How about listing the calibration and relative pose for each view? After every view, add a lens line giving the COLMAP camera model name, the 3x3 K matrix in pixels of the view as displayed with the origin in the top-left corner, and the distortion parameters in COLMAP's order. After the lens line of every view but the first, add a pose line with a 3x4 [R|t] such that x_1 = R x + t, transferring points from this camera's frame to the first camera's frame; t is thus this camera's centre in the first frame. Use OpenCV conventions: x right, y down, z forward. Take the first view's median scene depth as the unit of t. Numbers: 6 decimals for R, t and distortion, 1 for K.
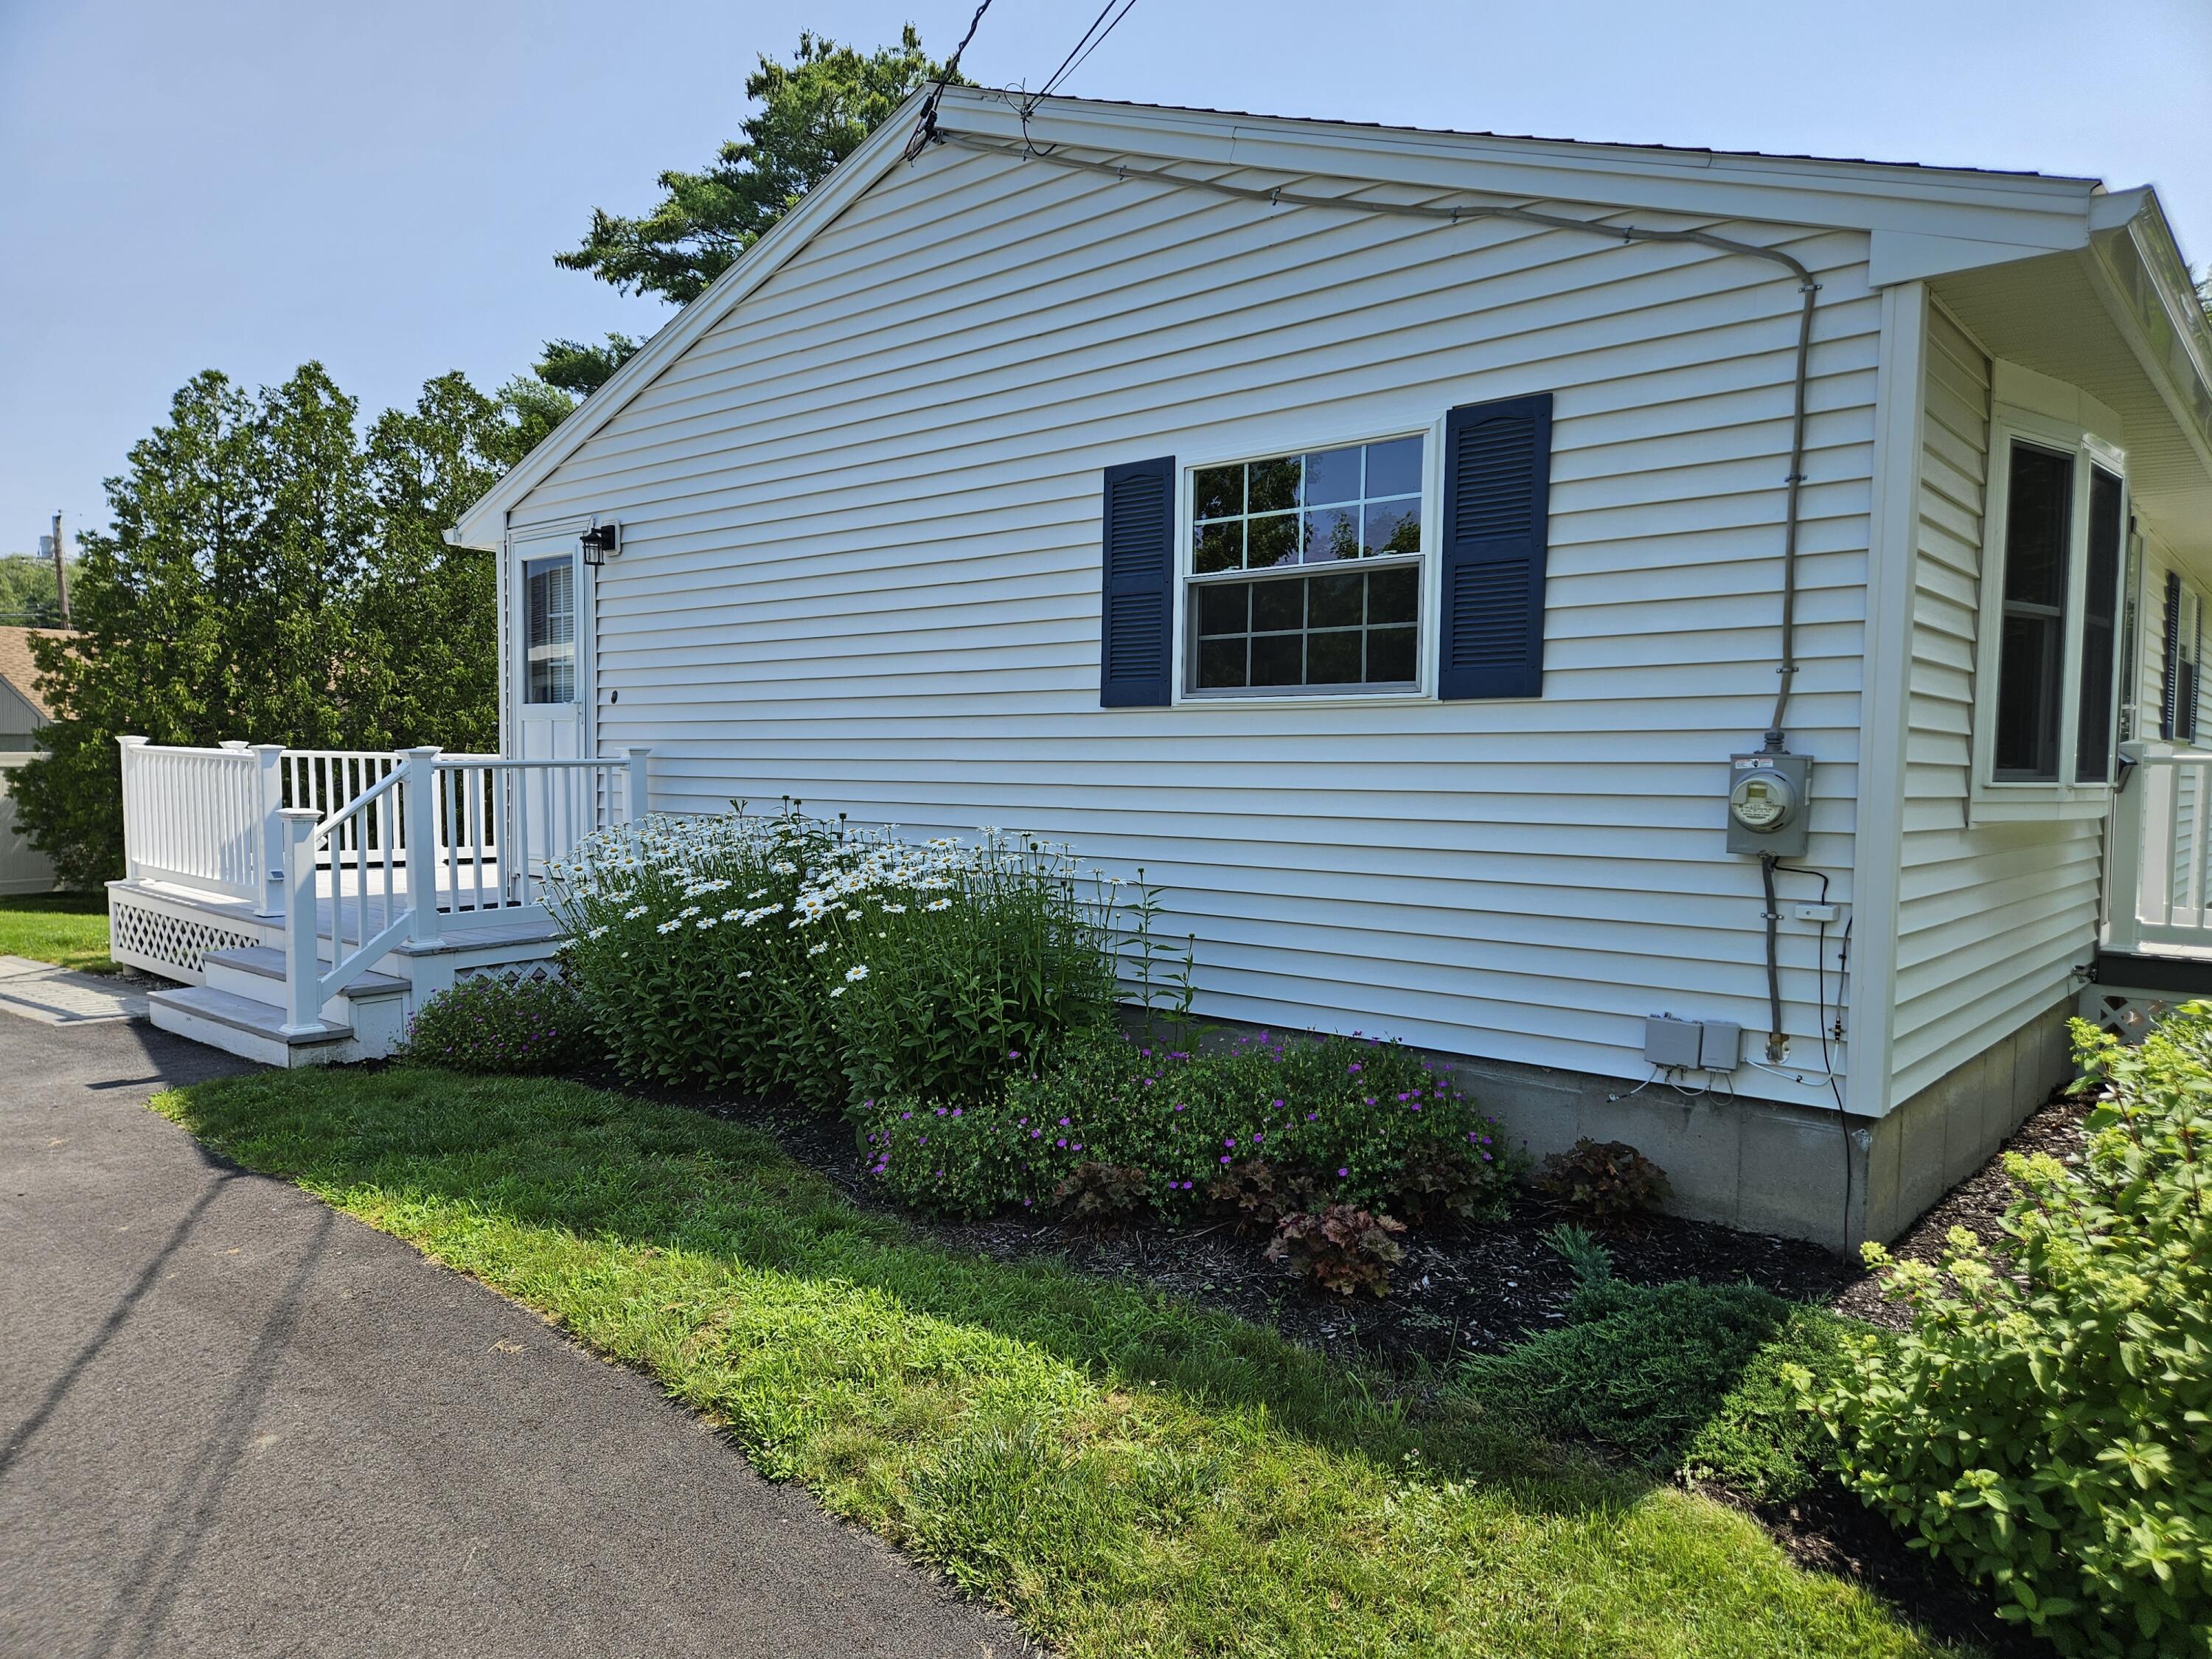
lens RADIAL K [[1484.0, 0, 1100.6], [0, 1484.0, 847.1], [0, 0, 1]] dist [0.034334, -0.007552]
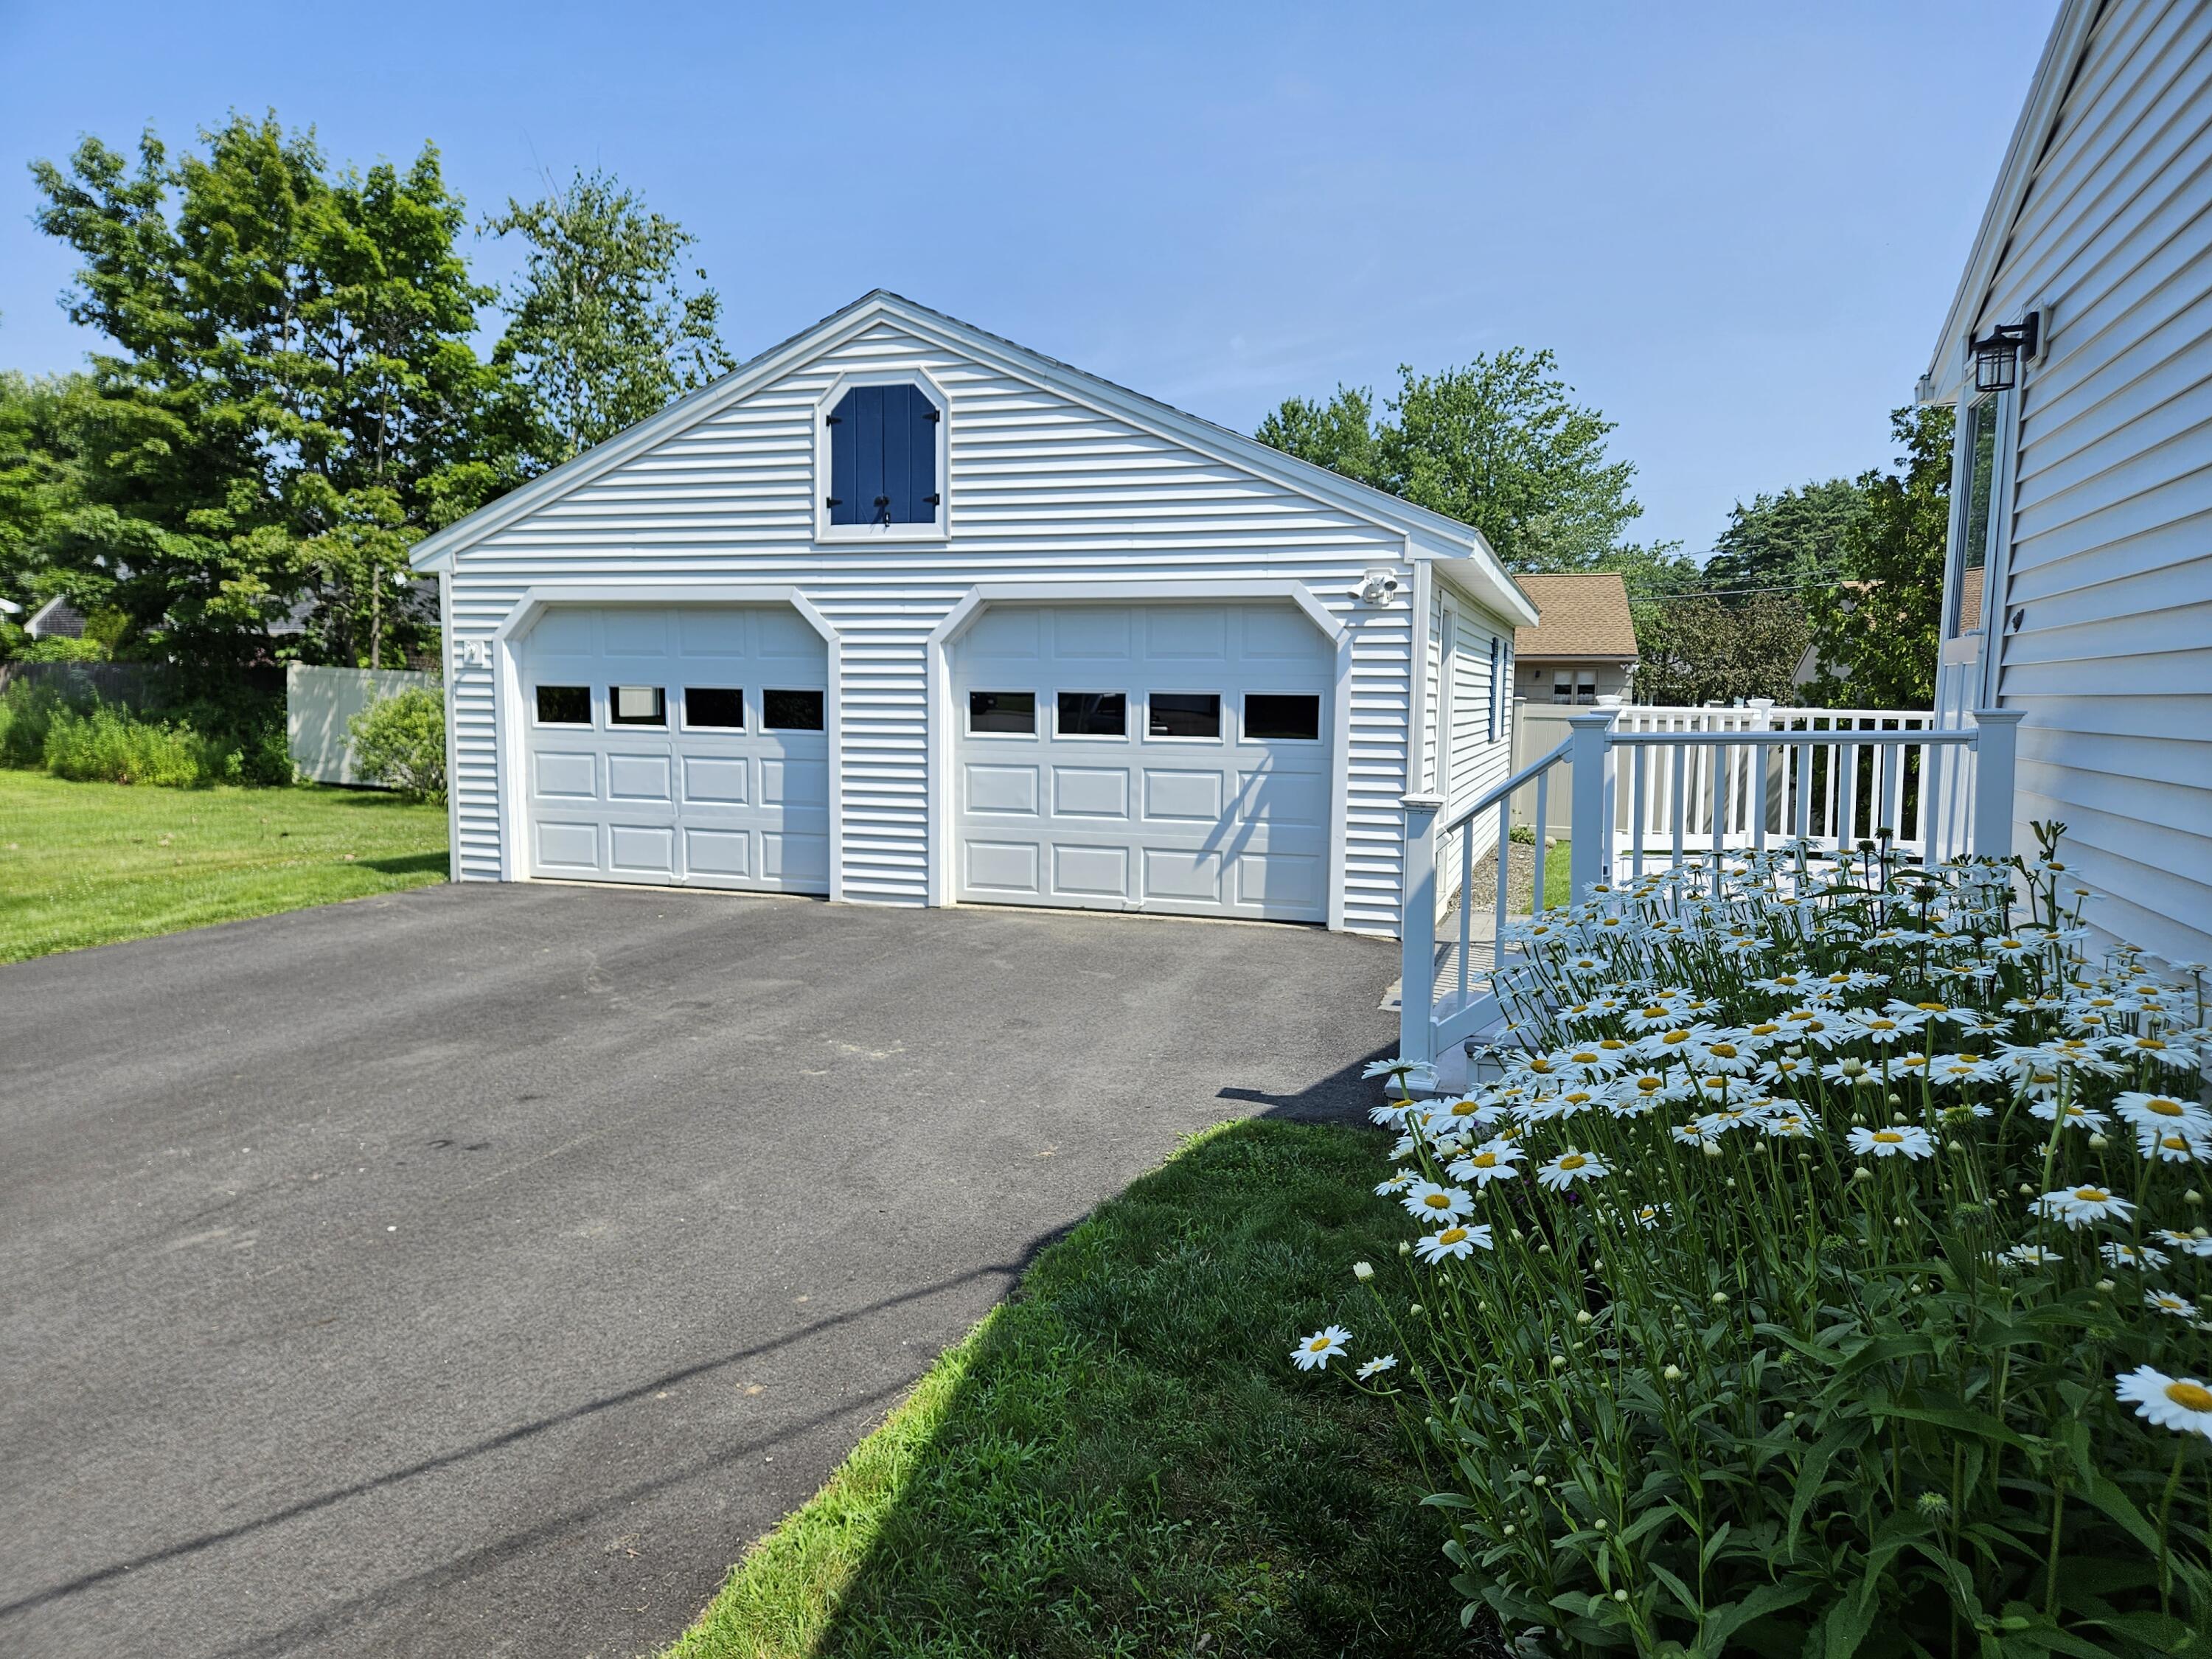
lens RADIAL K [[1484.0, 0, 1107.6], [0, 1484.0, 839.8], [0, 0, 1]] dist [0.034334, -0.007552]
pose [[0.367200, 0.083851, -0.926355, 0.038297], [-0.058226, 0.996047, 0.067079, -0.015964], [0.928318, 0.029307, 0.370631, 0.217795]]
